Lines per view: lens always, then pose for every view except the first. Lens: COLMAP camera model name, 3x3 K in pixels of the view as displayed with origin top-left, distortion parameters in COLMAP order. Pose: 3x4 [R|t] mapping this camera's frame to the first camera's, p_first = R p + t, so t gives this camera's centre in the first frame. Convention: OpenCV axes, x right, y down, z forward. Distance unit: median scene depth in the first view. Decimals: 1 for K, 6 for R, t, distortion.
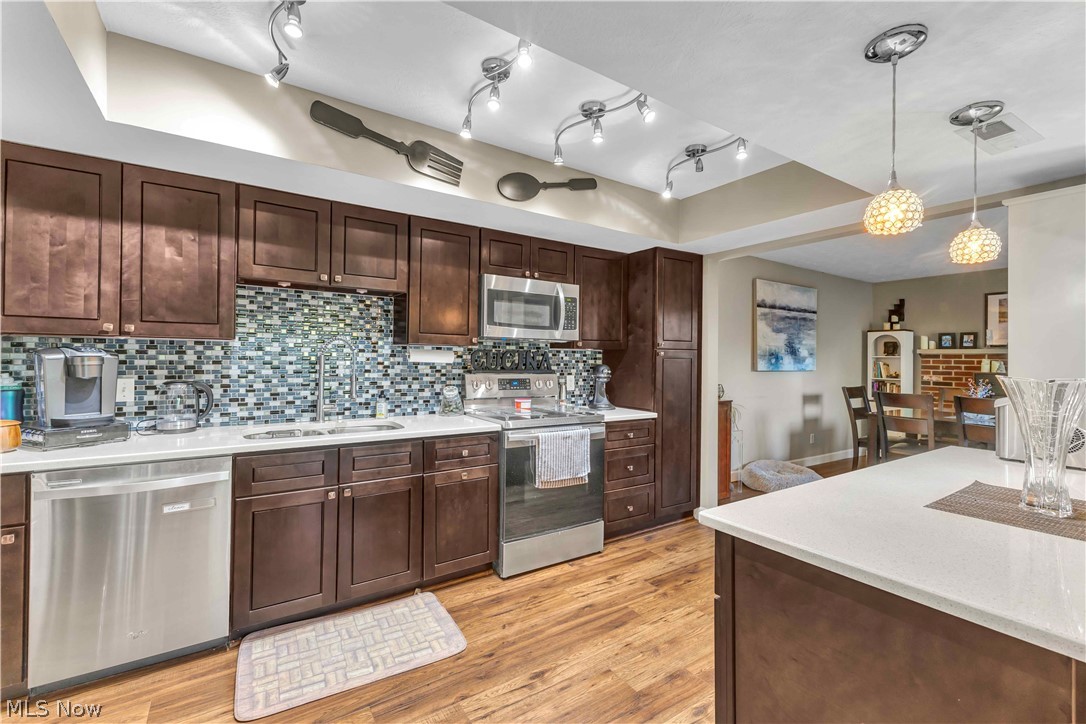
lens RADIAL K [[468.0, 0, 541.0], [0, 468.0, 357.7], [0, 0, 1]] dist [0.004788, -0.000003]
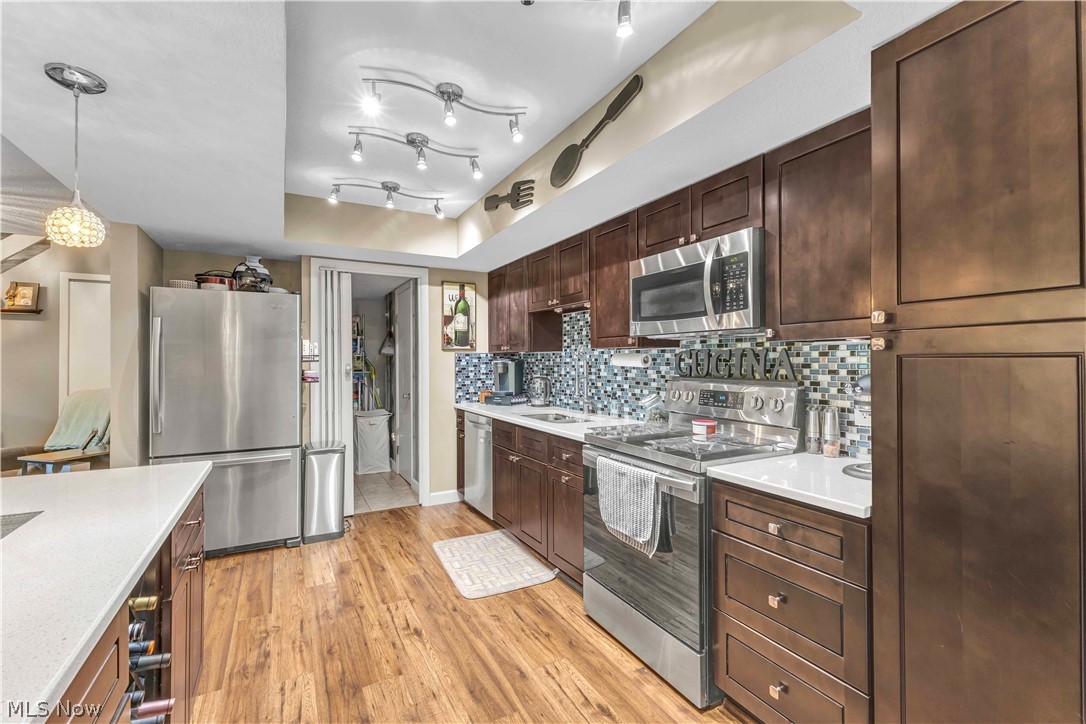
lens RADIAL K [[466.8, 0, 543.0], [0, 466.8, 362.0], [0, 0, 1]] dist [0.015295, -0.008380]
pose [[-0.076038, -0.010703, -0.997047, 0.797344], [-0.000260, 0.999943, -0.010715, 0.012038], [0.997105, -0.000556, -0.076037, 0.979411]]
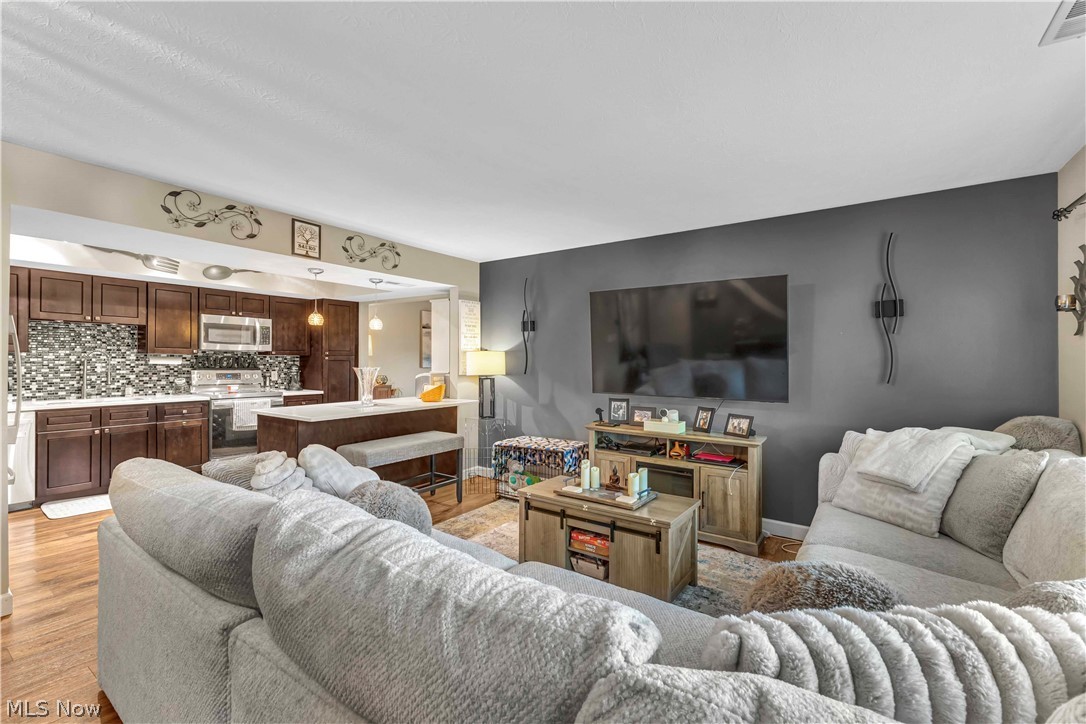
lens RADIAL K [[466.8, 0, 543.0], [0, 466.8, 362.0], [0, 0, 1]] dist [0.015295, -0.008380]
pose [[0.927123, -0.006239, 0.374706, 0.448690], [0.002573, 0.999944, 0.010284, -0.012859], [-0.374749, -0.008570, 0.927086, -1.240992]]
